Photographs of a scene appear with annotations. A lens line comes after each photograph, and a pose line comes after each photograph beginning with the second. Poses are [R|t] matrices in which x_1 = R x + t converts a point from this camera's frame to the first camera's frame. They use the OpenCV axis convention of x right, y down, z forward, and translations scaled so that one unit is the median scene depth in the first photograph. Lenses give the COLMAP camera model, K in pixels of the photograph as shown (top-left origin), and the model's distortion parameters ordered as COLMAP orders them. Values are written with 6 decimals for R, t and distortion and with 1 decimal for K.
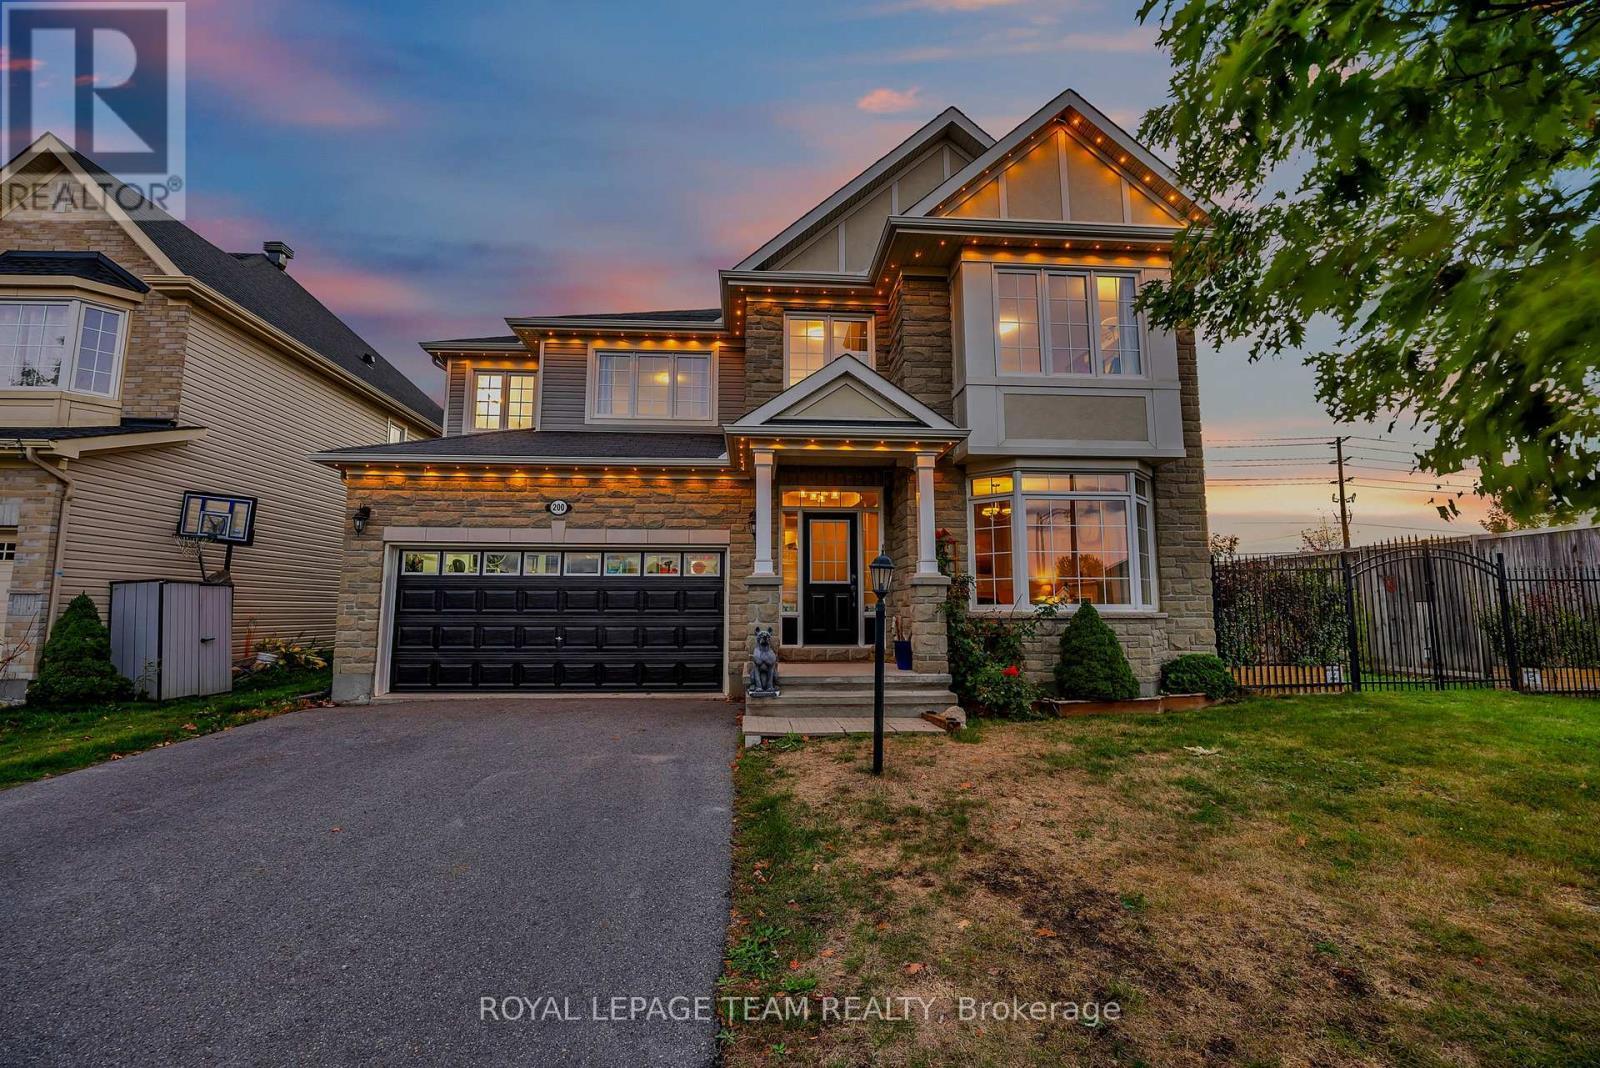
lens RADIAL K [[678.7, 0, 795.5], [0, 678.7, 535.2], [0, 0, 1]] dist [-0.014126, -0.000066]
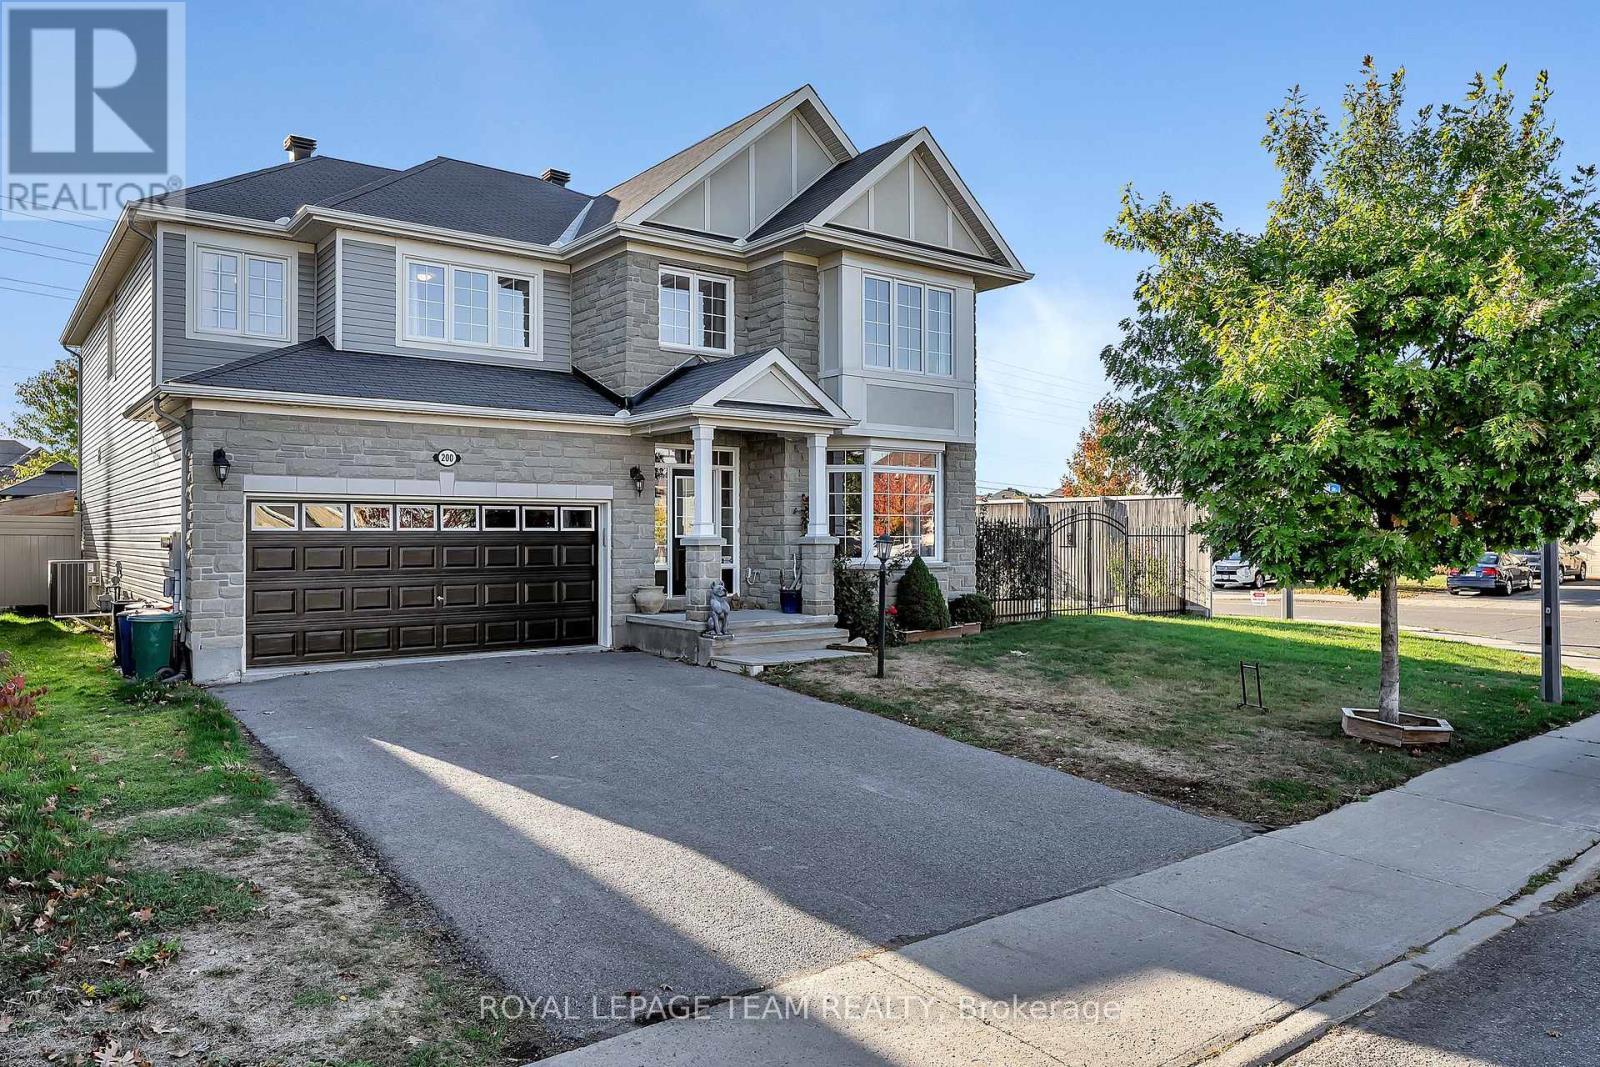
lens RADIAL K [[1085.9, 0, 800.0], [0, 1085.9, 531.8], [0, 0, 1]] dist [0.002665, 0.000375]
pose [[0.825712, -0.000569, 0.564092, -0.819490], [-0.059955, 0.994247, 0.088765, -0.104945], [-0.560897, -0.107114, 0.820927, -0.510789]]
